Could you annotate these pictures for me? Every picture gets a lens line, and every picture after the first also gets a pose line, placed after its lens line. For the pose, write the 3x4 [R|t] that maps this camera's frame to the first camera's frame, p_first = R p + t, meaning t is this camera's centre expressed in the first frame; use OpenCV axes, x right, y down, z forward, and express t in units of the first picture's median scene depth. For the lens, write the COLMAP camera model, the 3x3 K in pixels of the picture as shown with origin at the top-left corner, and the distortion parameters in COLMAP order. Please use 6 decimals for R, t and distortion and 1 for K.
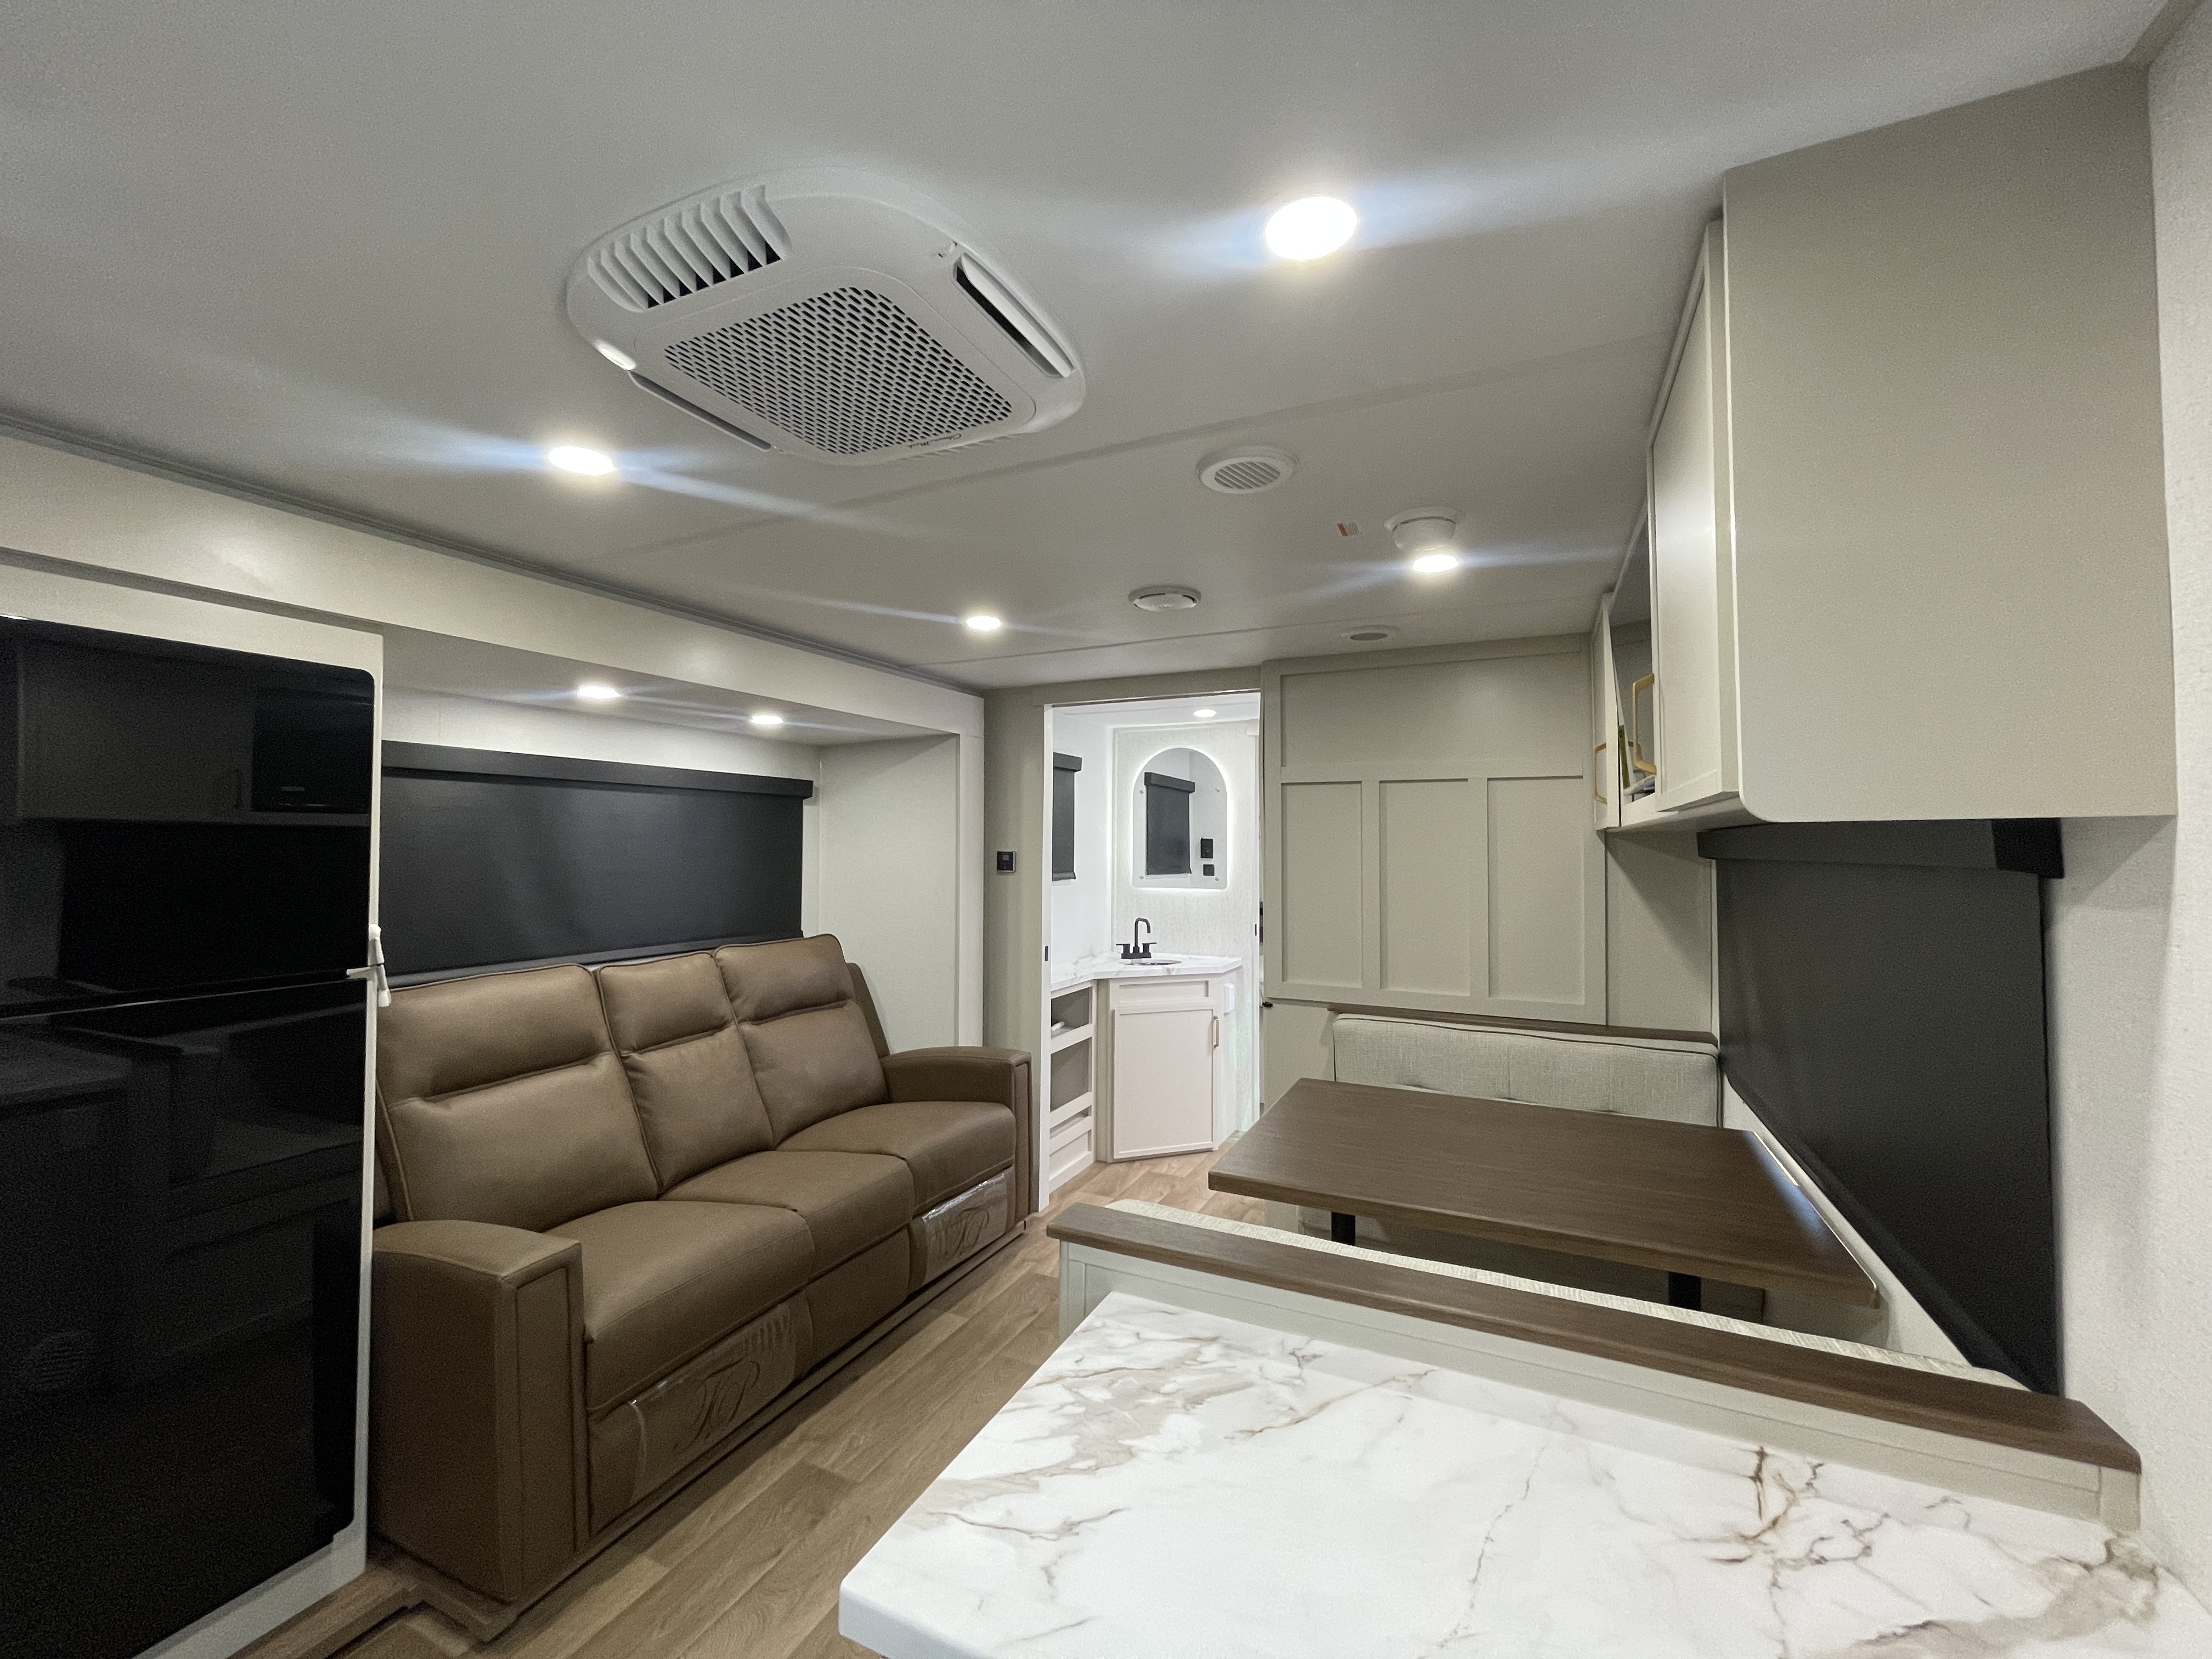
lens RADIAL K [[899.0, 0, 1098.0], [0, 899.0, 822.2], [0, 0, 1]] dist [-0.011584, 0.007578]
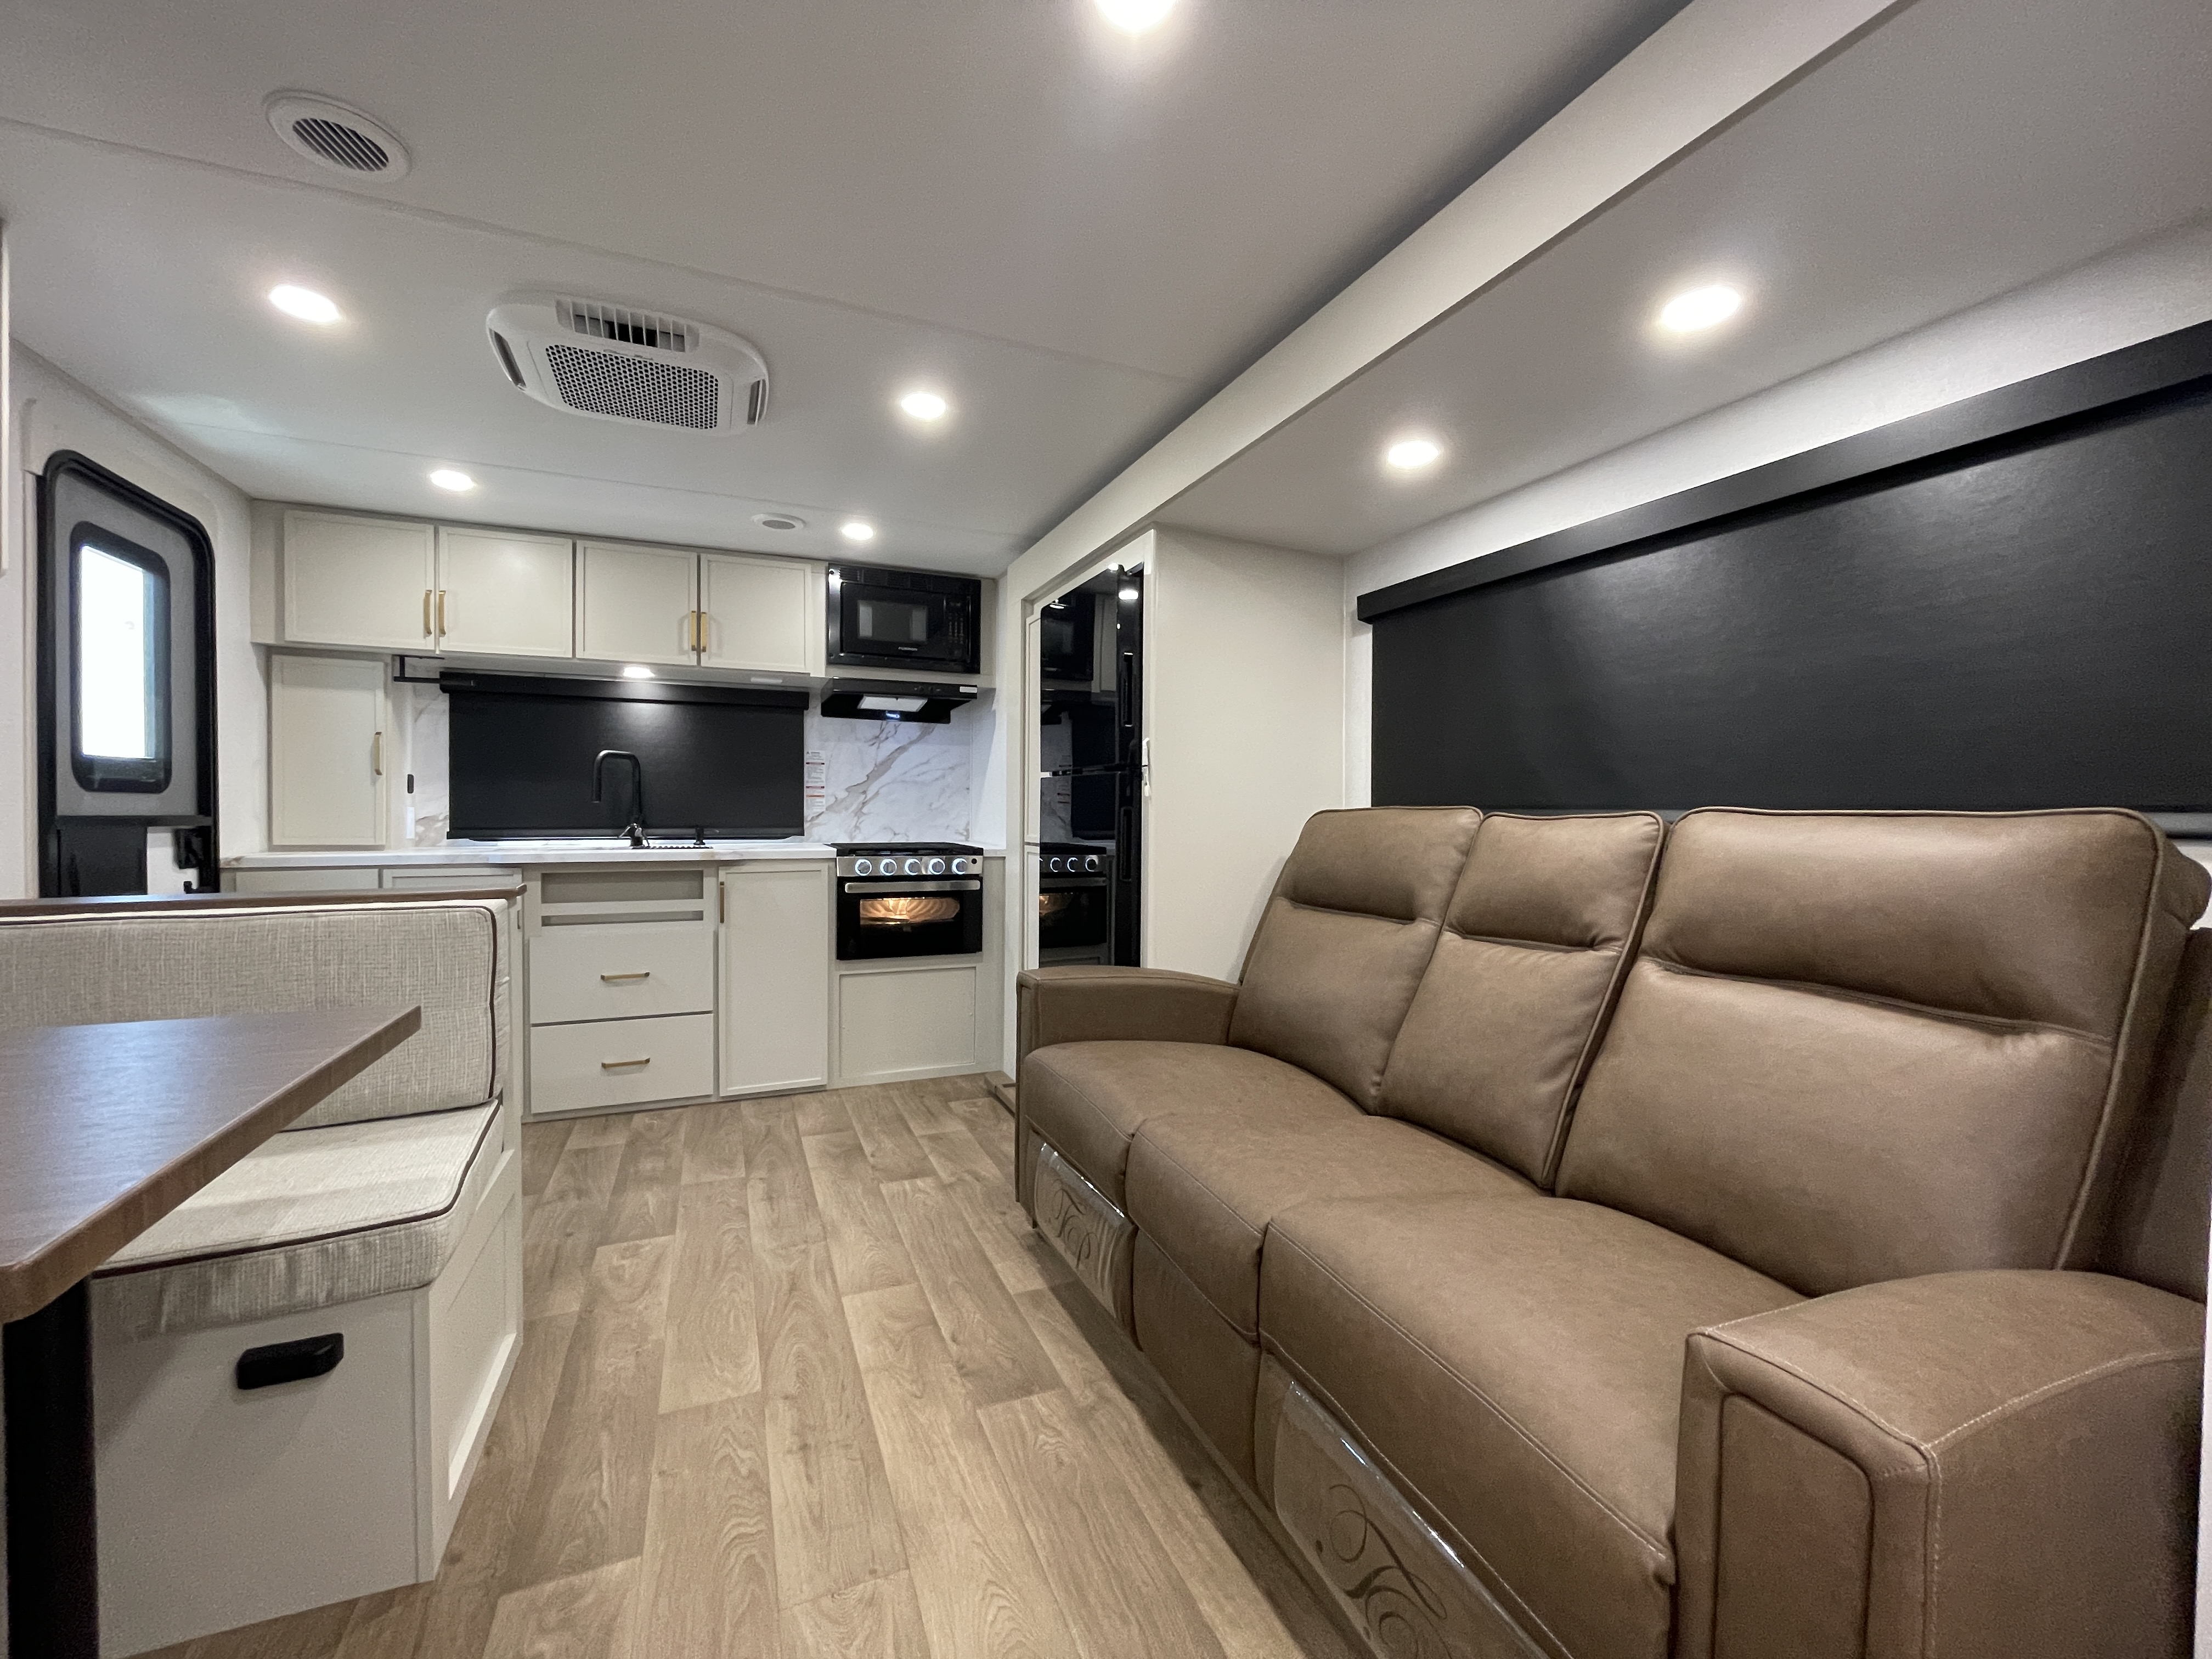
lens RADIAL K [[894.0, 0, 1098.9], [0, 894.0, 826.6], [0, 0, 1]] dist [-0.001598, 0.000190]
pose [[-0.658071, 0.010210, -0.752887, 0.205739], [0.011561, 0.999927, 0.003455, 0.175435], [0.752867, -0.006430, -0.658141, 1.300223]]
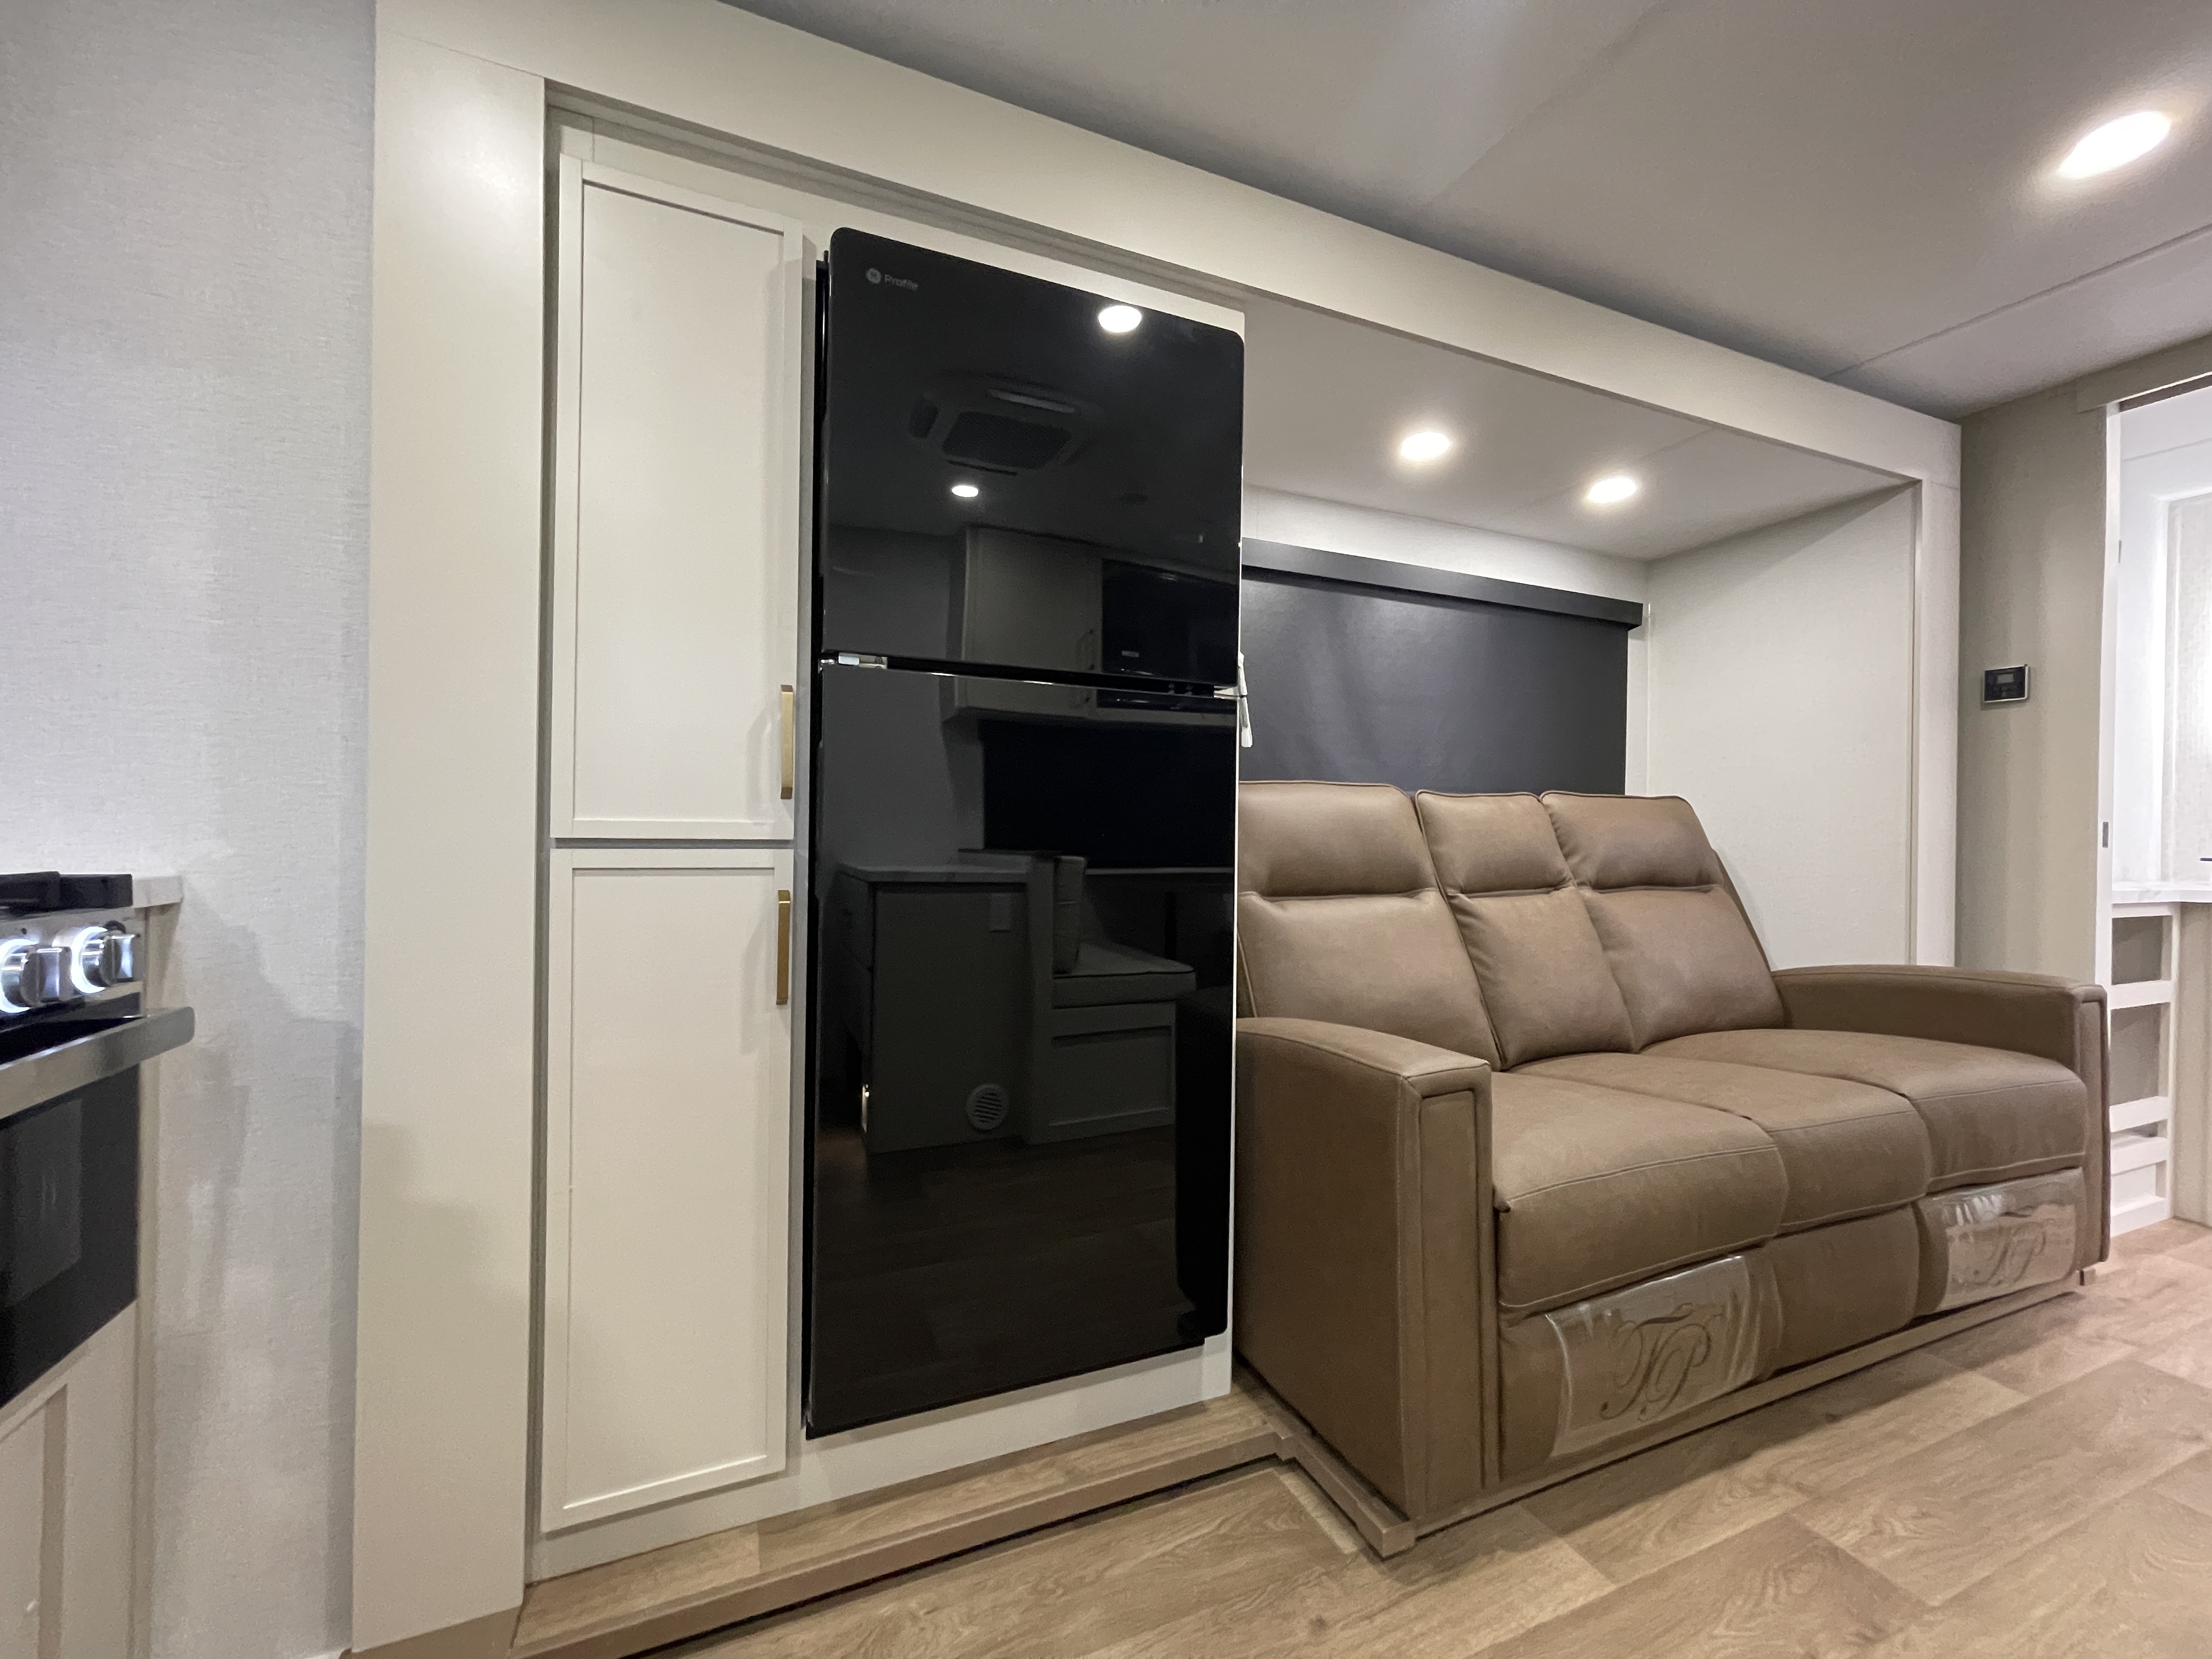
lens RADIAL K [[894.0, 0, 1098.9], [0, 894.0, 826.6], [0, 0, 1]] dist [-0.001598, 0.000190]
pose [[0.749620, 0.007273, -0.661829, -0.236743], [0.004987, 0.999849, 0.016637, 0.185439], [0.661850, -0.015772, 0.749471, 0.186559]]
